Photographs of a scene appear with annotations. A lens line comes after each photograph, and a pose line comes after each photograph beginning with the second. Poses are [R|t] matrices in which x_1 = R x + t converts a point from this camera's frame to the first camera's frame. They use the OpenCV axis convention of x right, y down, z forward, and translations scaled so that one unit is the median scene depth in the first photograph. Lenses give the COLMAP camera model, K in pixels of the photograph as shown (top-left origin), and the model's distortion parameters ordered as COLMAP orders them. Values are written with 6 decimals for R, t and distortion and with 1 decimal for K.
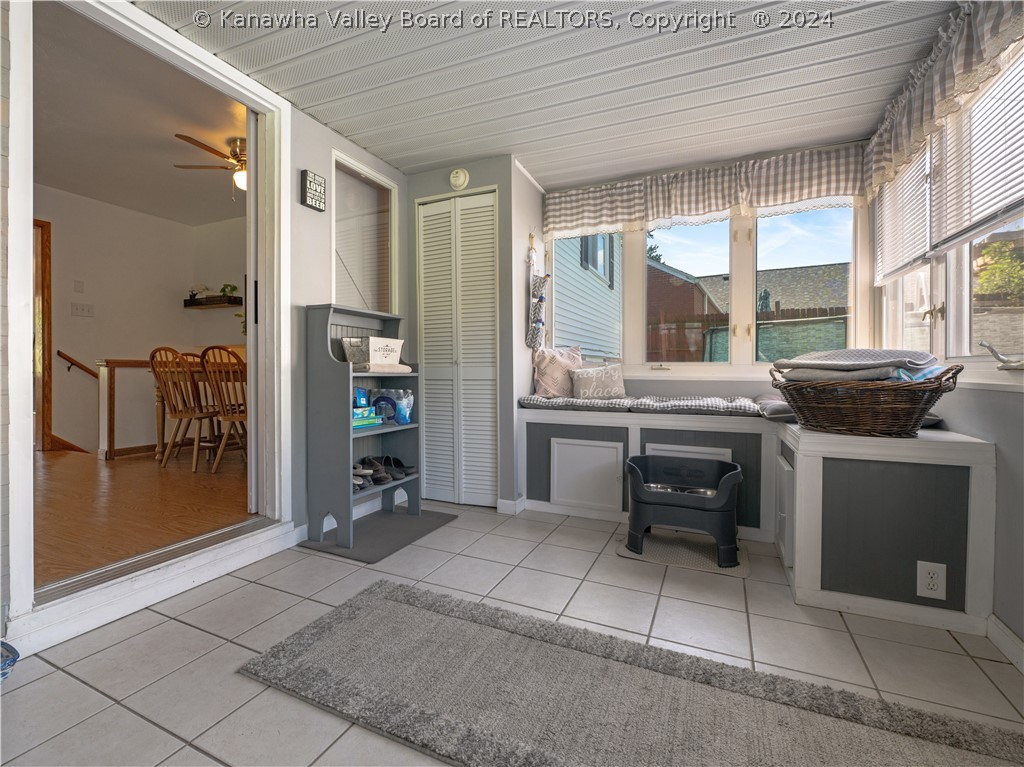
lens RADIAL K [[461.3, 0, 512.0], [0, 461.3, 383.5], [0, 0, 1]] dist [-0.001748, 0.000163]
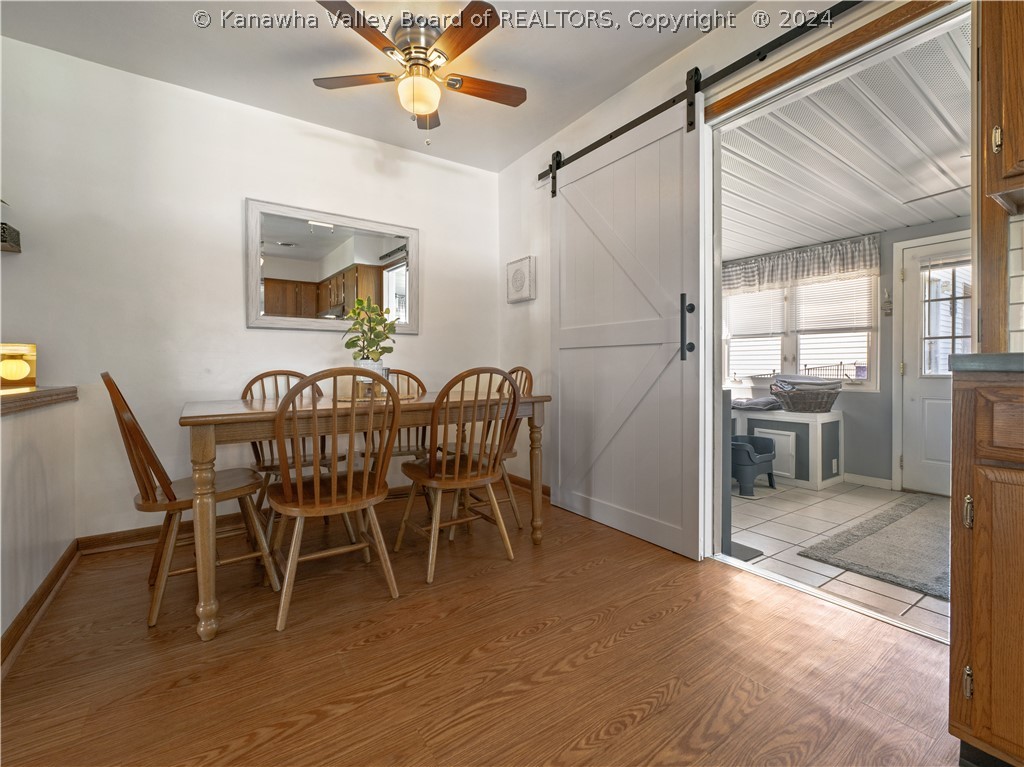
lens RADIAL K [[461.3, 0, 512.0], [0, 461.3, 383.5], [0, 0, 1]] dist [-0.001748, 0.000163]
pose [[0.532328, -0.040762, 0.845556, -1.901288], [0.037991, 0.998984, 0.024240, -0.133591], [-0.845685, 0.019220, 0.533336, 1.013679]]
